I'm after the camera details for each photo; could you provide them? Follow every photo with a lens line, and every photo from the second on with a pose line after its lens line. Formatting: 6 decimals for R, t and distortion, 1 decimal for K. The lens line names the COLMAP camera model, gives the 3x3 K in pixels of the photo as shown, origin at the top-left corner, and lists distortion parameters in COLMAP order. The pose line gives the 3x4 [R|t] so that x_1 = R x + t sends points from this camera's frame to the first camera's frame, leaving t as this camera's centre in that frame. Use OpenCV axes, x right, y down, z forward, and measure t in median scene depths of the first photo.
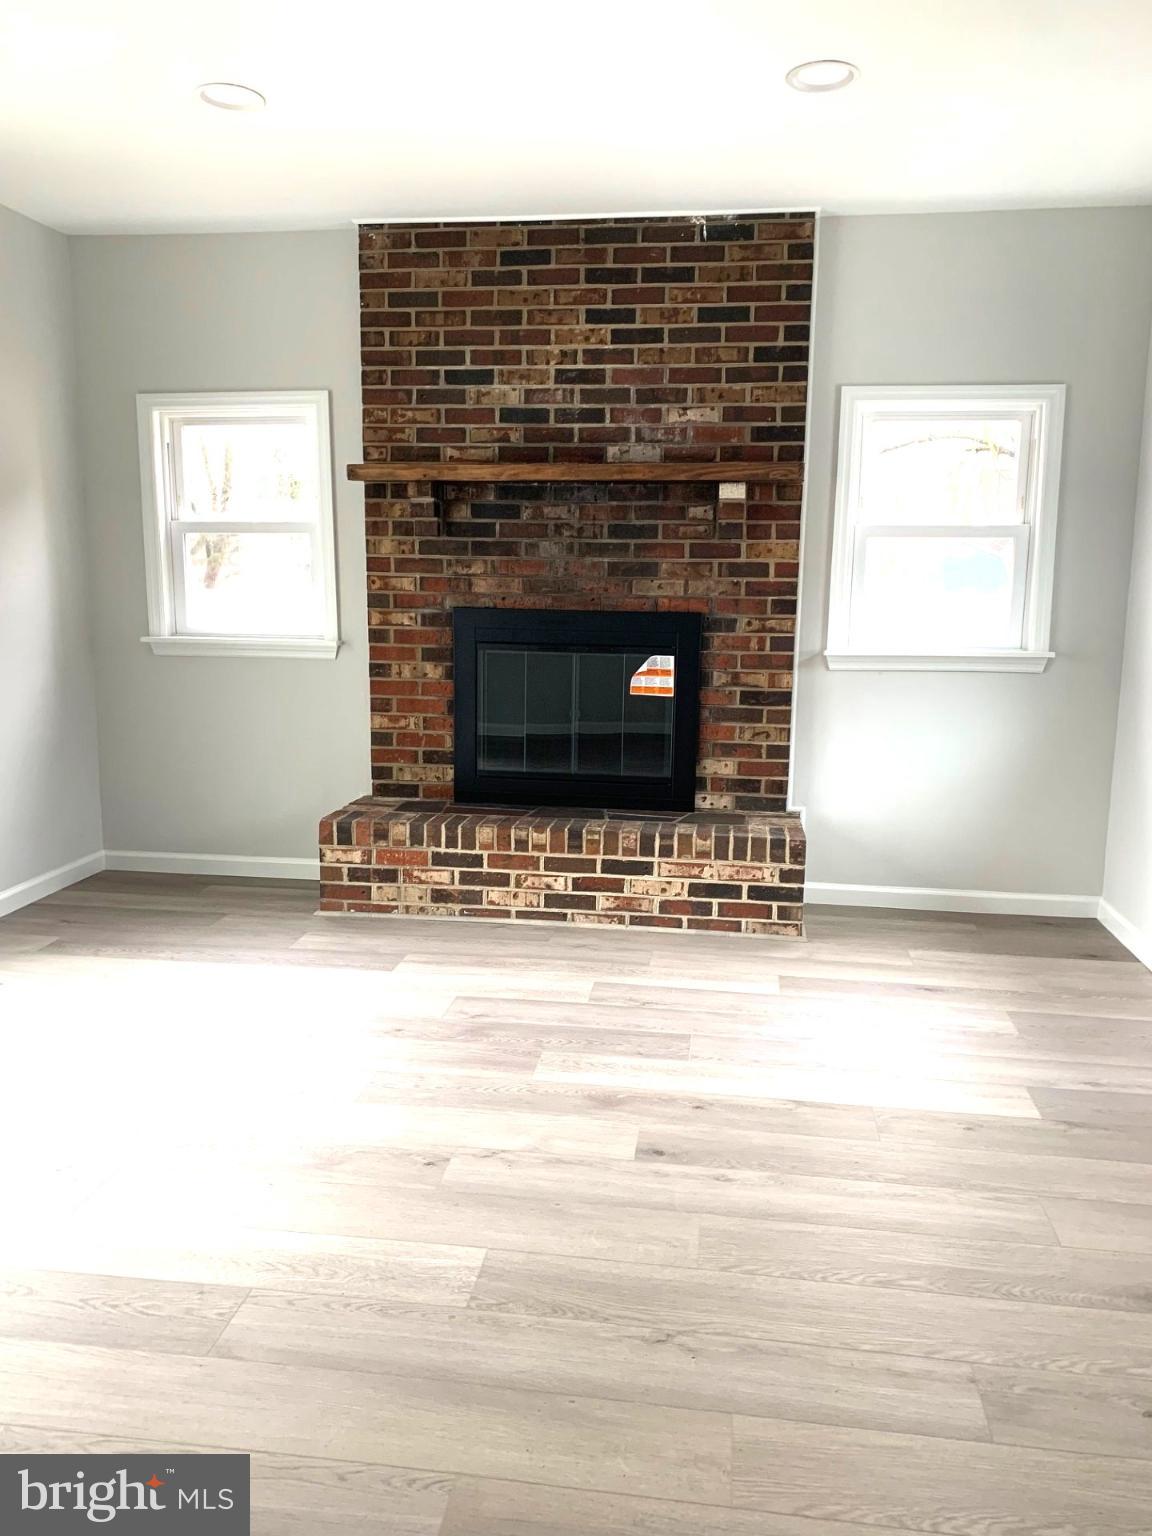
lens RADIAL K [[1145.1, 0, 575.7], [0, 1145.1, 782.8], [0, 0, 1]] dist [0.122416, -0.329881]
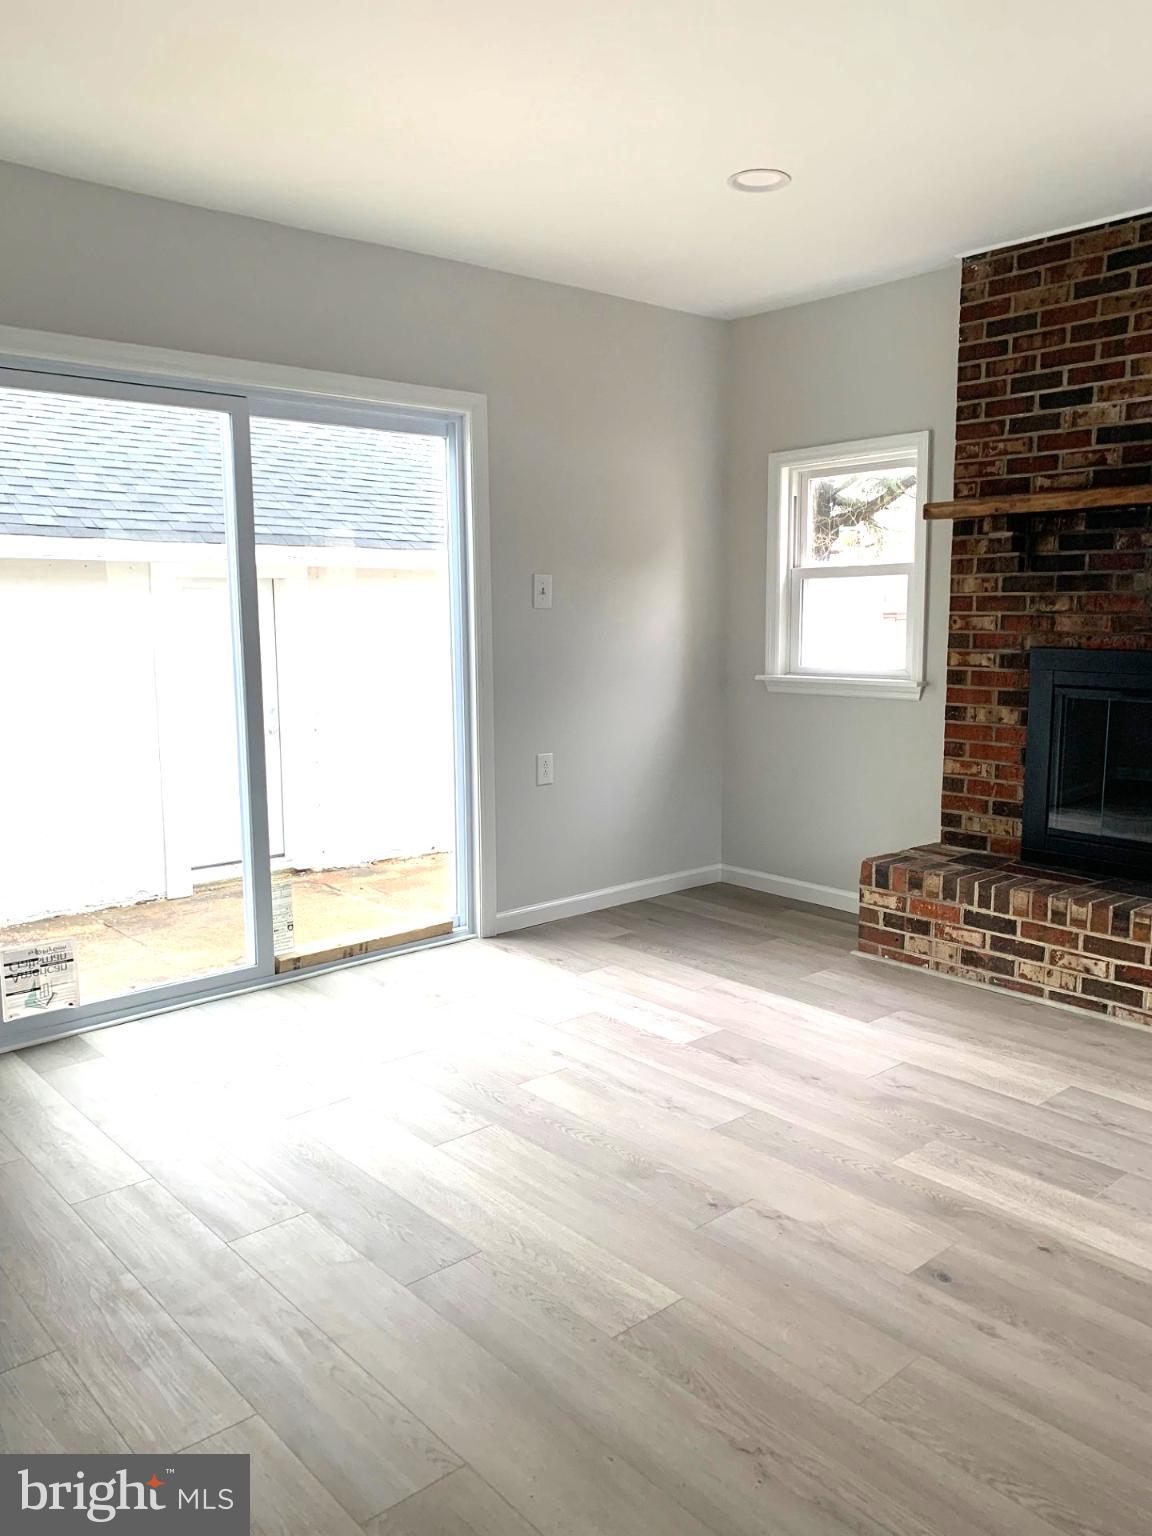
lens RADIAL K [[1148.1, 0, 567.4], [0, 1148.1, 770.4], [0, 0, 1]] dist [0.011791, -0.007026]
pose [[0.754684, 0.075933, -0.651680, 0.226264], [-0.100954, 0.994891, -0.000987, -0.018011], [0.648275, 0.066535, 0.758494, 0.075068]]
